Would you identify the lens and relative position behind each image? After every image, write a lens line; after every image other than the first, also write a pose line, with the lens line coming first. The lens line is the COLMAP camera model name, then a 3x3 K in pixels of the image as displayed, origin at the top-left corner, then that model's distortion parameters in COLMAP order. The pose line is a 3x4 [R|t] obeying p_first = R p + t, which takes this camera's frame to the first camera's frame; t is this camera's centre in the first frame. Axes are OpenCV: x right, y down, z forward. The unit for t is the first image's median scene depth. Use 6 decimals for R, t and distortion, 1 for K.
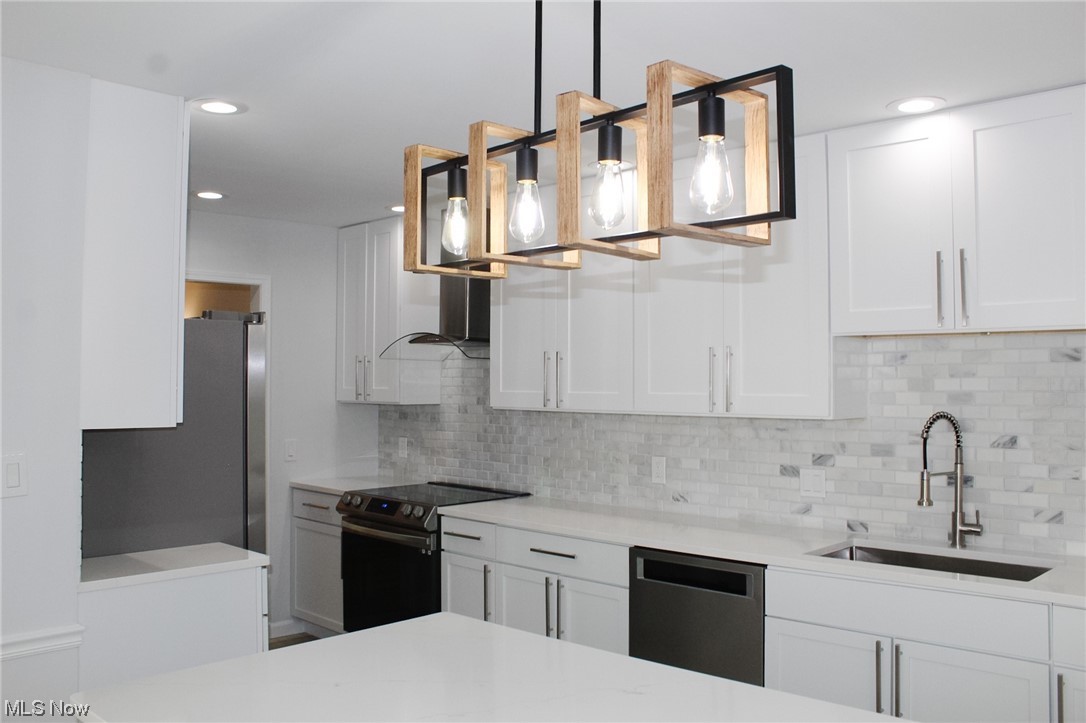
lens RADIAL K [[942.2, 0, 547.0], [0, 942.2, 350.6], [0, 0, 1]] dist [-0.132167, 0.108131]
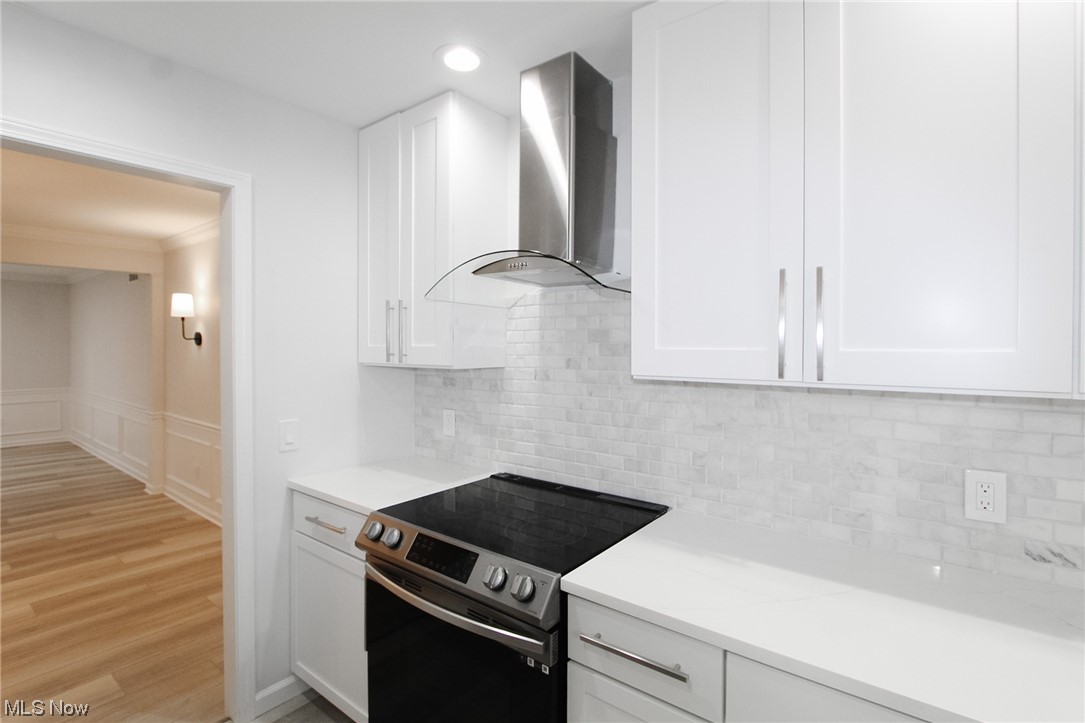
lens RADIAL K [[507.1, 0, 551.3], [0, 507.1, 351.4], [0, 0, 1]] dist [-0.019077, 0.003968]
pose [[0.992030, -0.000864, 0.125998, -0.178161], [-0.004506, 0.999094, 0.042330, 0.038478], [-0.125920, -0.042560, 0.991127, 0.840898]]
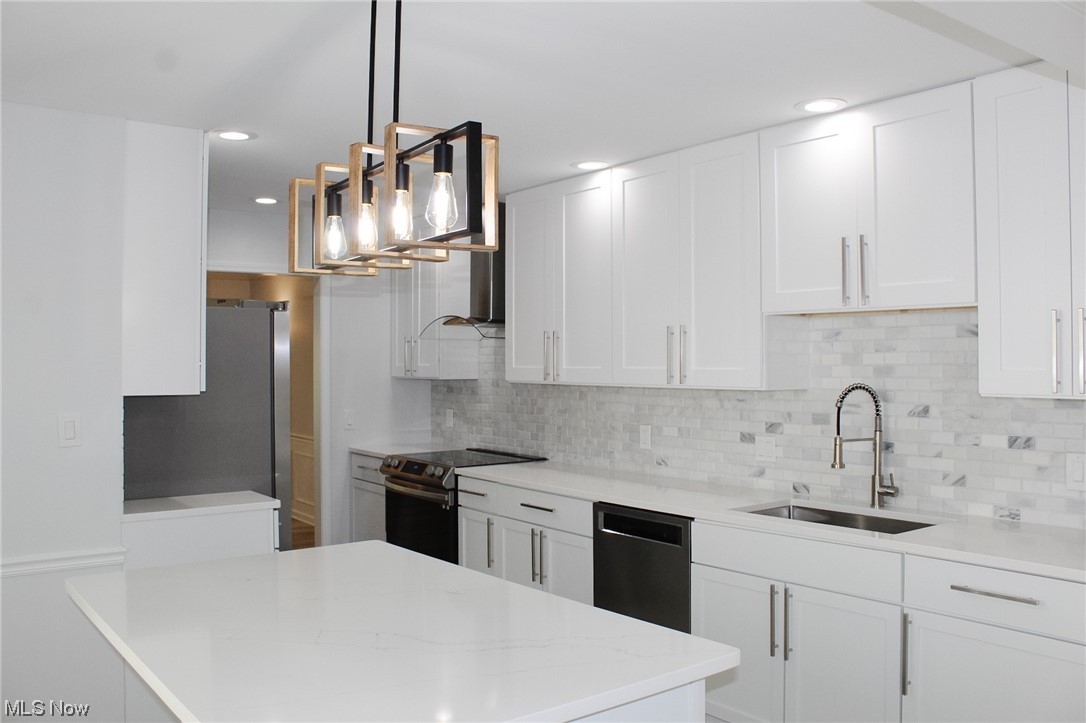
lens RADIAL K [[942.2, 0, 547.0], [0, 942.2, 350.6], [0, 0, 1]] dist [-0.132167, 0.108131]
pose [[0.987282, -0.005620, -0.158877, 0.202445], [0.009019, 0.999745, 0.020683, 0.001023], [0.158721, -0.021853, 0.987082, -0.126249]]
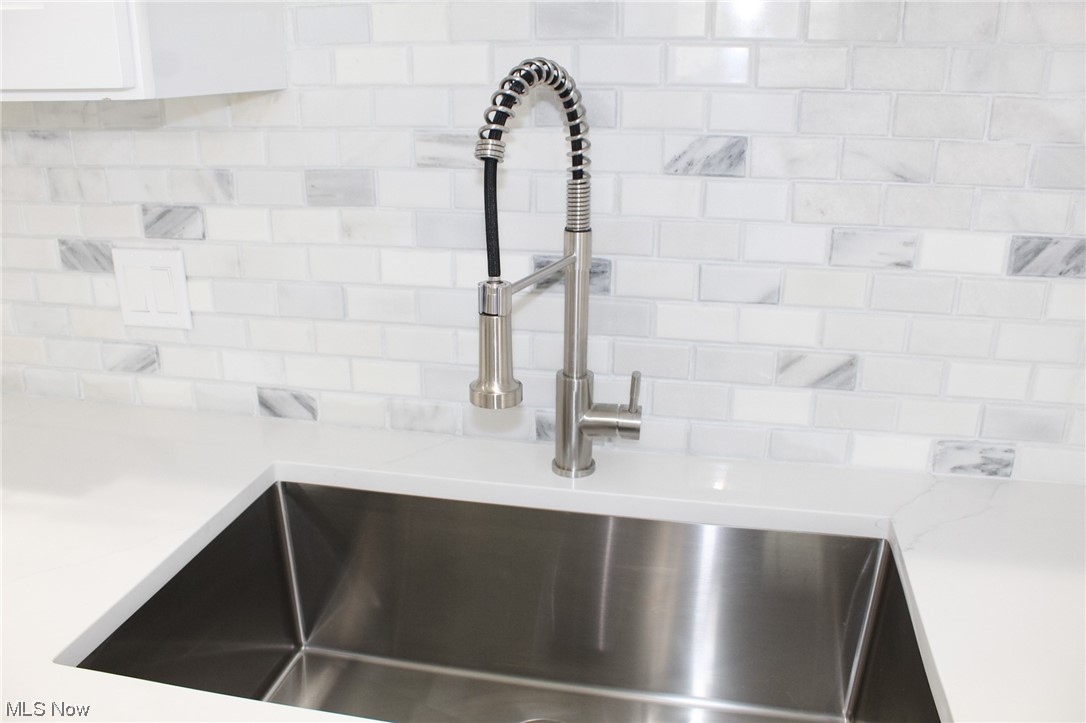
lens RADIAL K [[893.8, 0, 543.0], [0, 893.8, 361.5], [0, 0, 1]] dist [-0.111290, 0.008385]
pose [[0.851333, -0.169927, 0.496343, 0.238598], [-0.018666, 0.935680, 0.352355, 0.049286], [-0.524293, -0.309236, 0.793404, 0.644248]]
